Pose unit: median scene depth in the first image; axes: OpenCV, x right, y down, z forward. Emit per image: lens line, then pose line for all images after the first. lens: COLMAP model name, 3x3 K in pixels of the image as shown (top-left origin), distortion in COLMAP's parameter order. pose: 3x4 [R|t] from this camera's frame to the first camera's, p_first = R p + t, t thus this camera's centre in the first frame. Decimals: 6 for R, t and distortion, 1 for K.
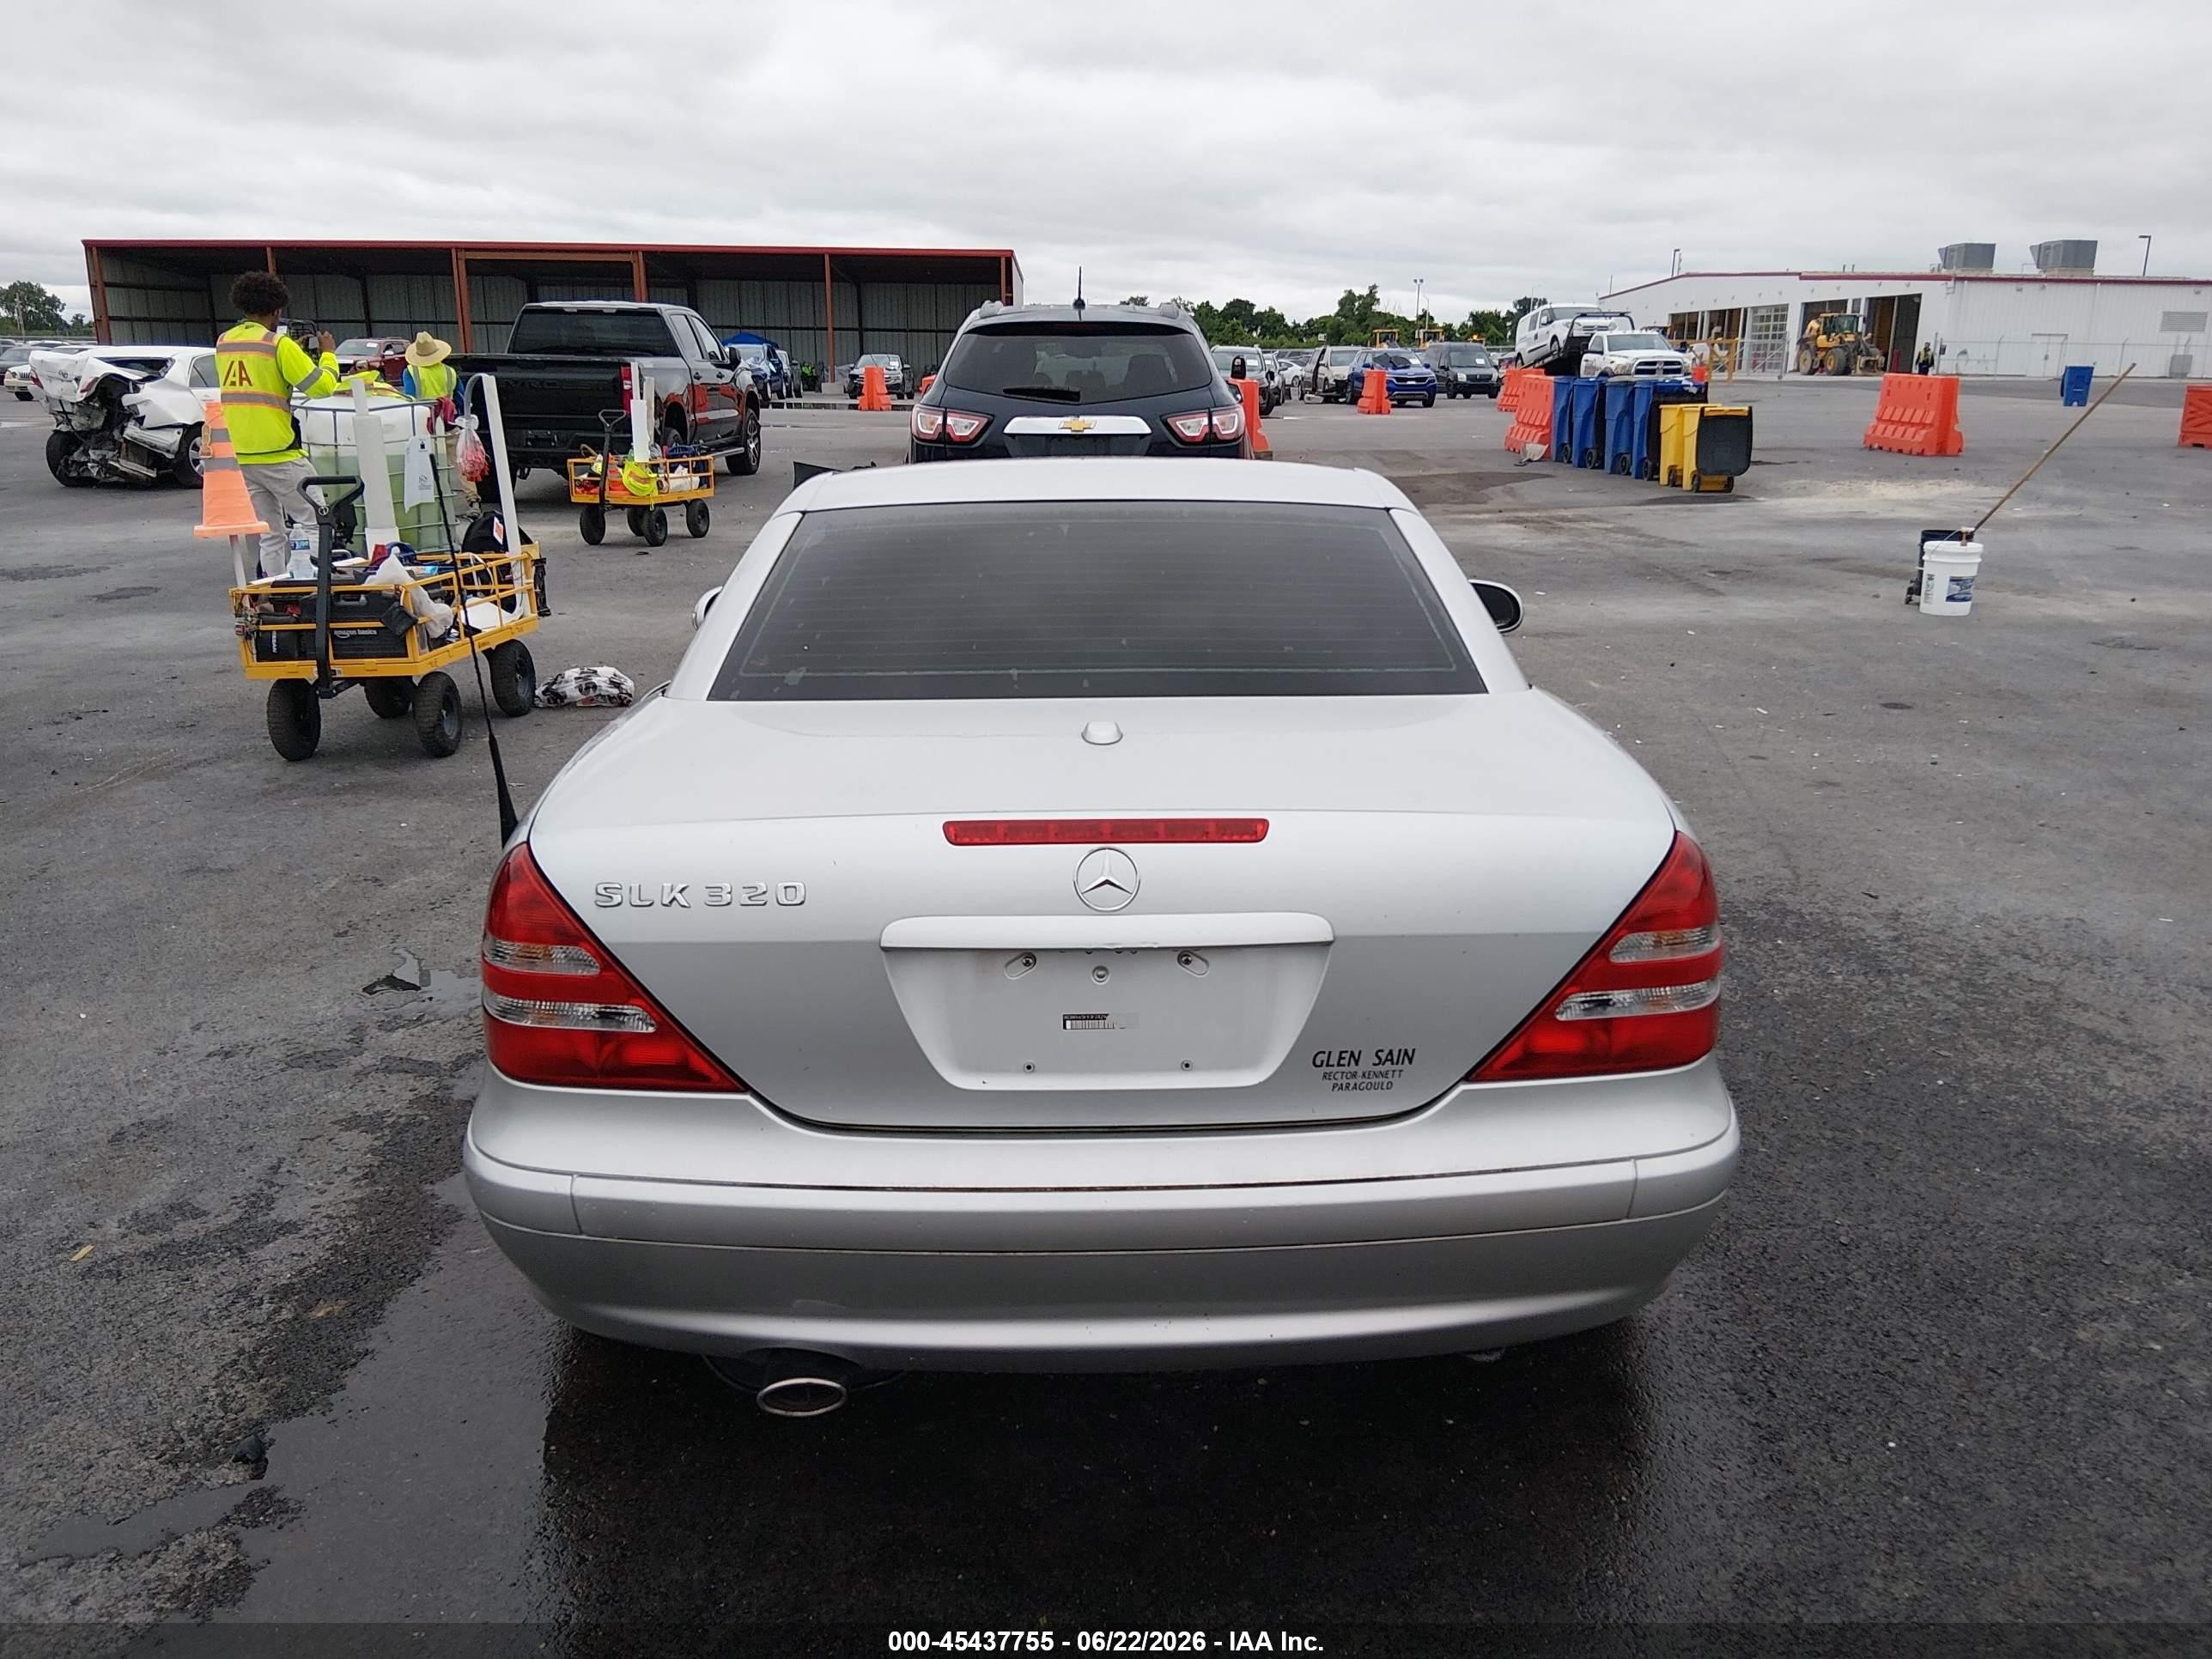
lens RADIAL K [[1660.8, 0, 1123.7], [0, 1660.8, 832.5], [0, 0, 1]] dist [0.068486, -0.114004]
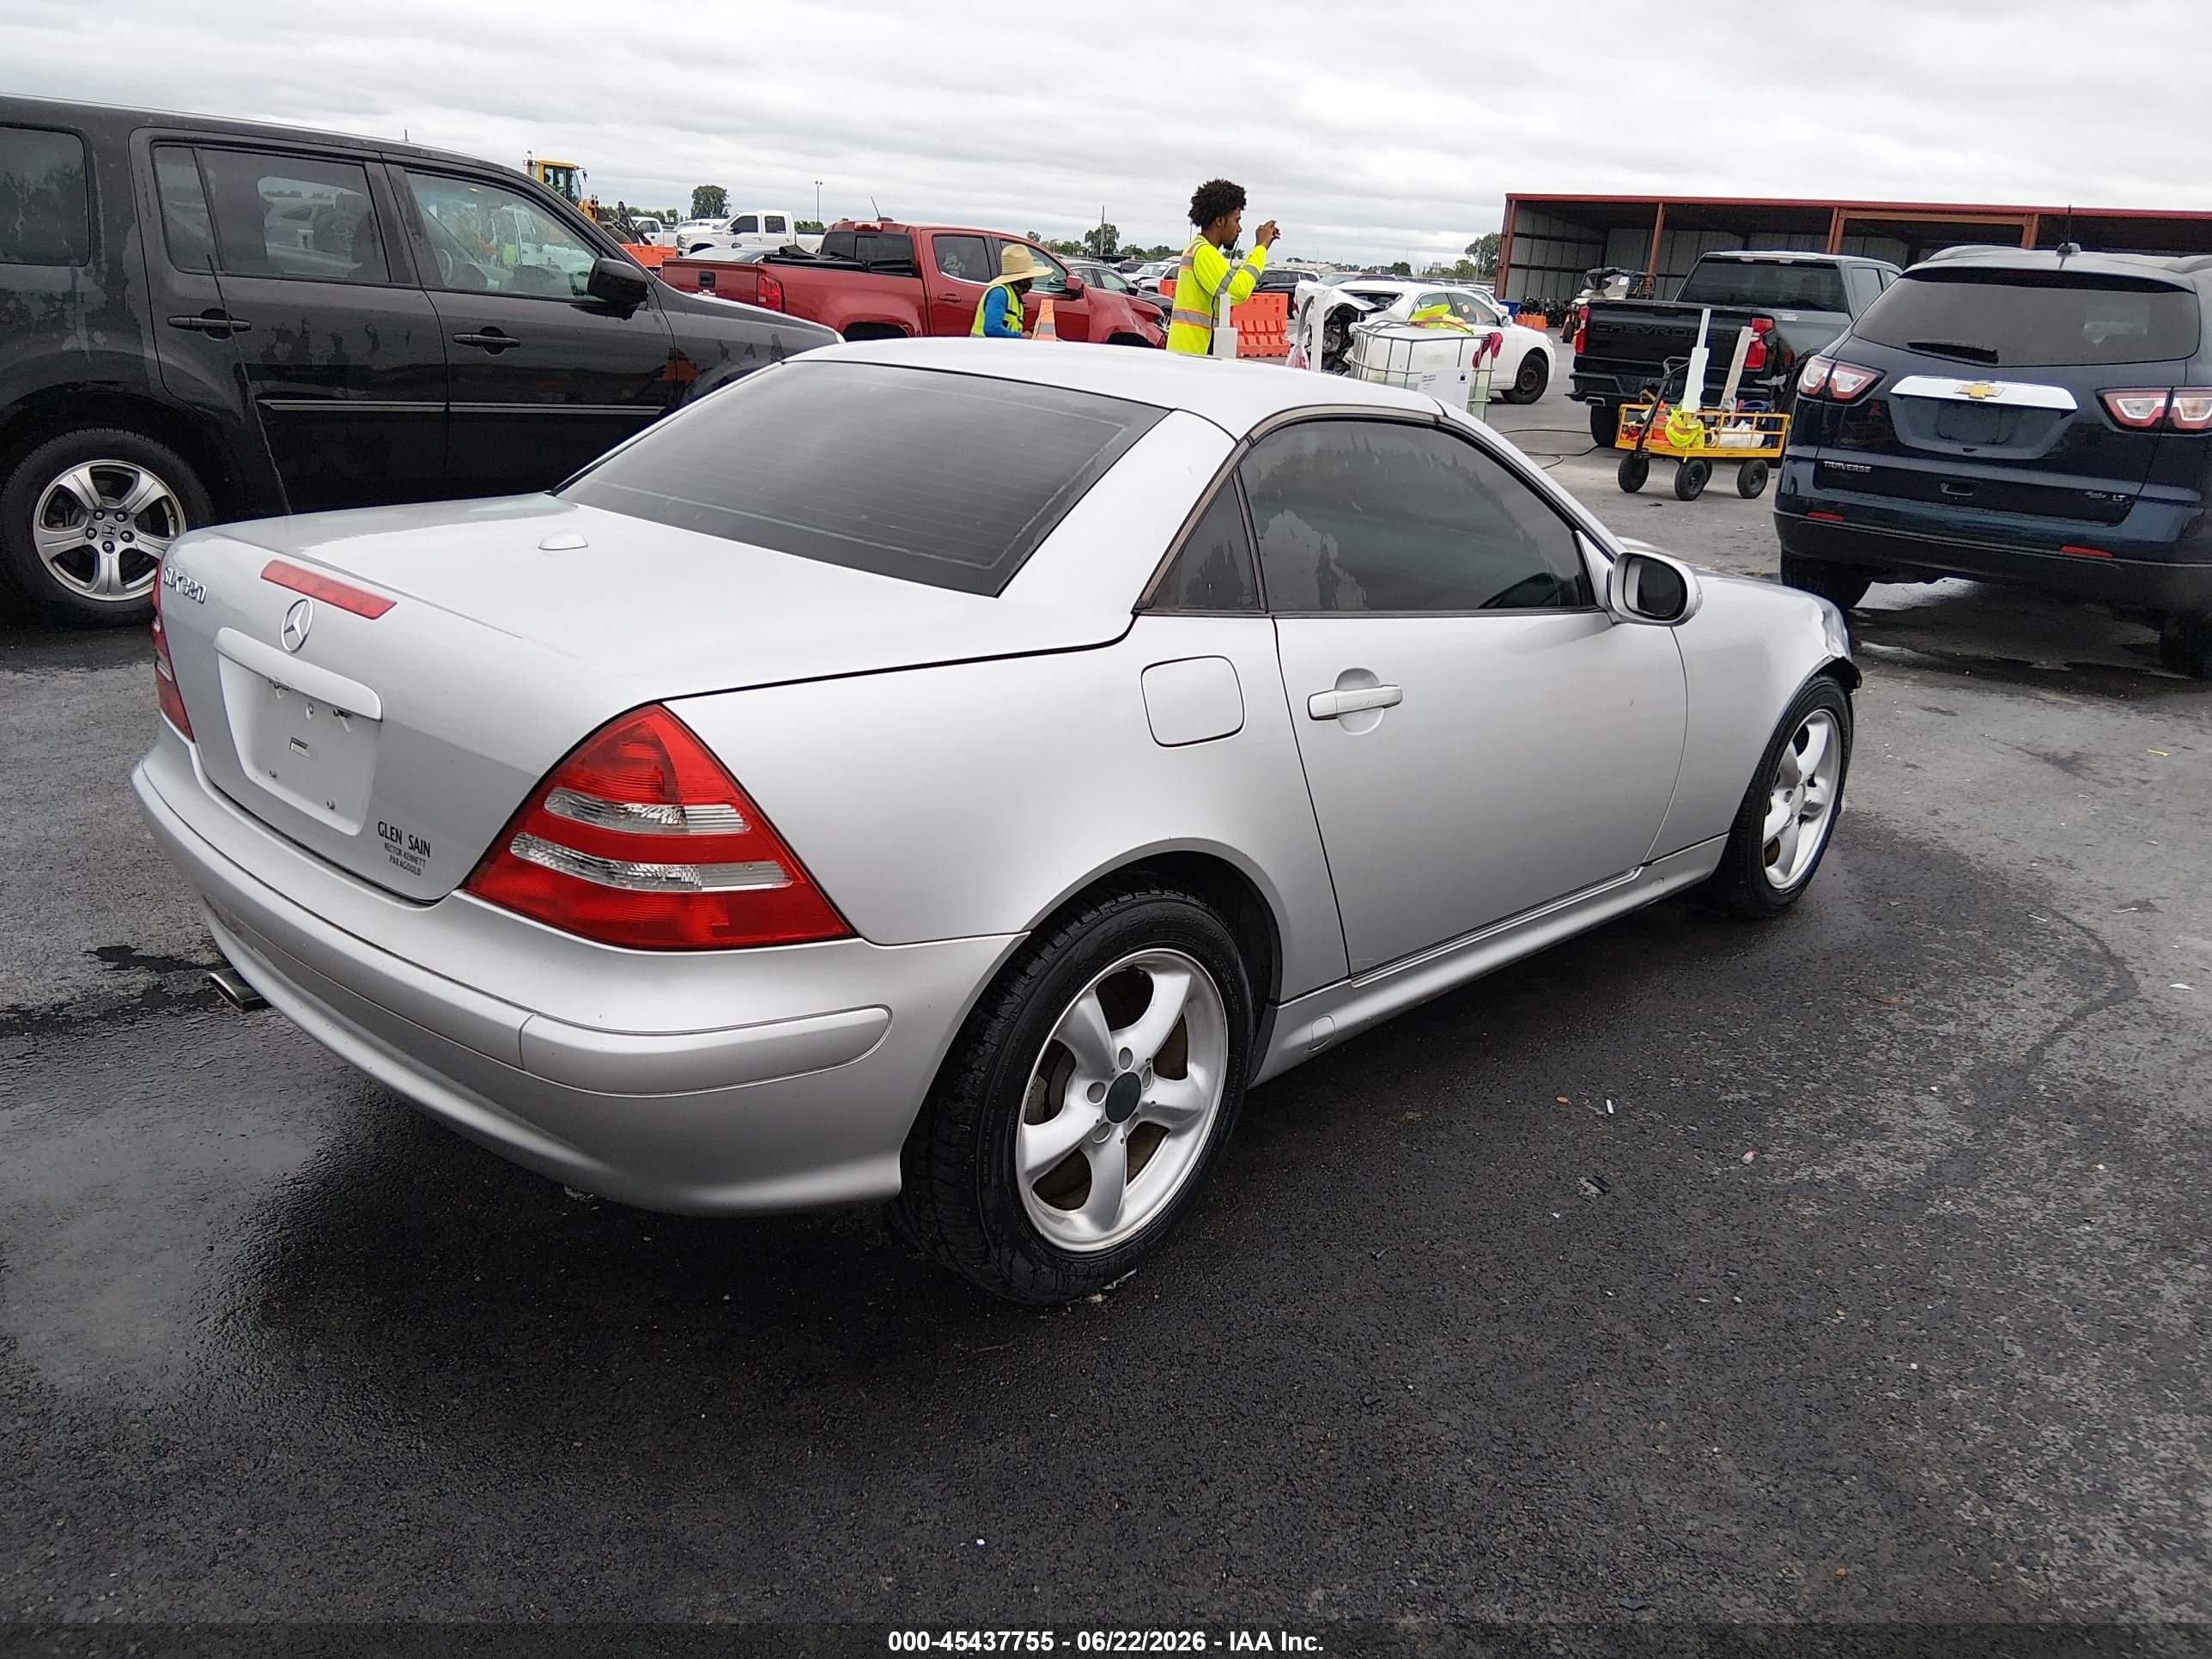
lens RADIAL K [[1699.8, 0, 1108.5], [0, 1699.8, 822.3], [0, 0, 1]] dist [0.026191, -0.062854]
pose [[0.720132, 0.244786, -0.649223, 0.156362], [-0.238145, 0.966058, 0.100091, -0.012277], [0.651688, 0.082531, 0.753984, 0.062095]]
